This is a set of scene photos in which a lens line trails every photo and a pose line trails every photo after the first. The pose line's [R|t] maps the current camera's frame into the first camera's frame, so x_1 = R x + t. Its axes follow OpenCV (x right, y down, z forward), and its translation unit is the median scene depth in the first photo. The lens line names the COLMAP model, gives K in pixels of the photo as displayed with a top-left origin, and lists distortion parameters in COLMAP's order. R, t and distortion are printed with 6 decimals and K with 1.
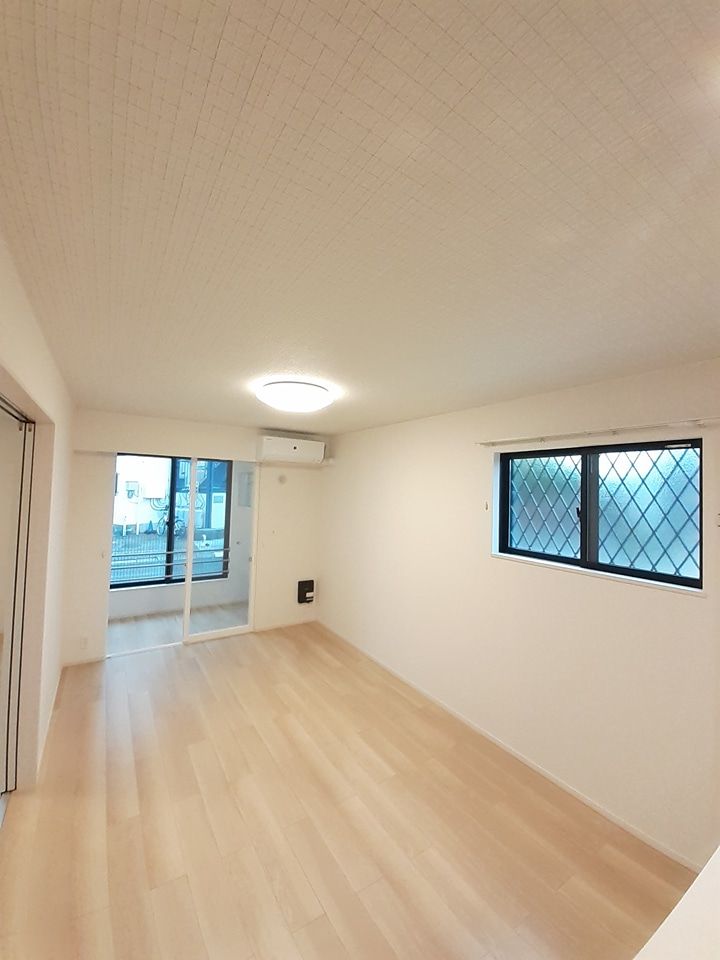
lens RADIAL K [[381.5, 0, 356.2], [0, 381.5, 477.2], [0, 0, 1]] dist [-0.003265, -0.002071]
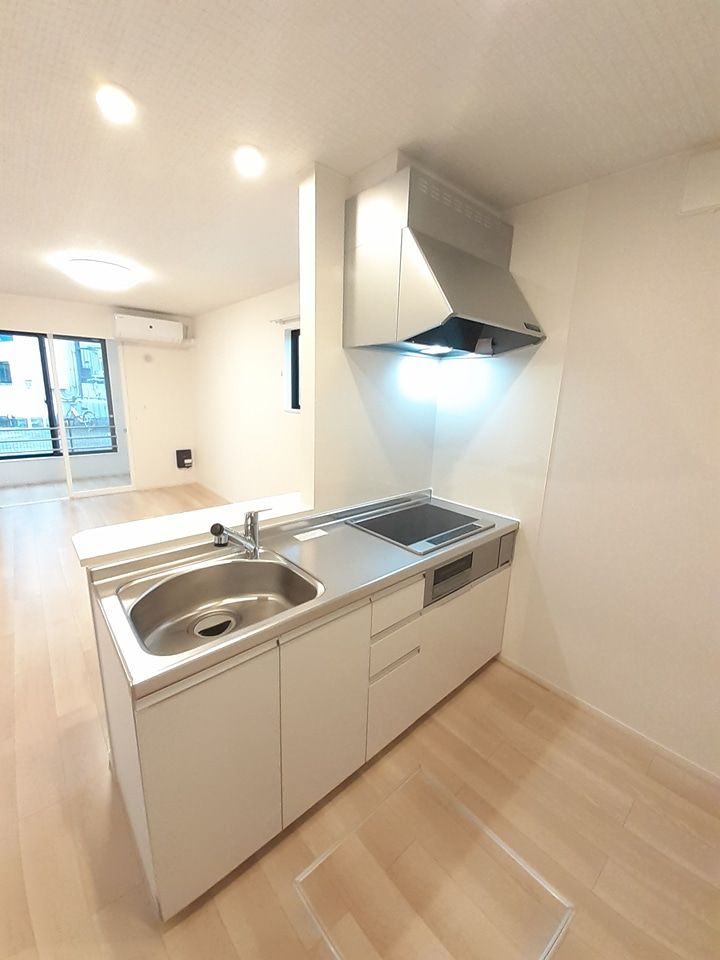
lens RADIAL K [[383.5, 0, 367.3], [0, 383.5, 479.4], [0, 0, 1]] dist [0.000638, 0.000061]
pose [[0.990244, -0.028546, 0.136392, 0.284713], [-0.007528, 0.966405, 0.256914, 0.056896], [-0.139143, -0.255435, 0.956761, -0.246454]]
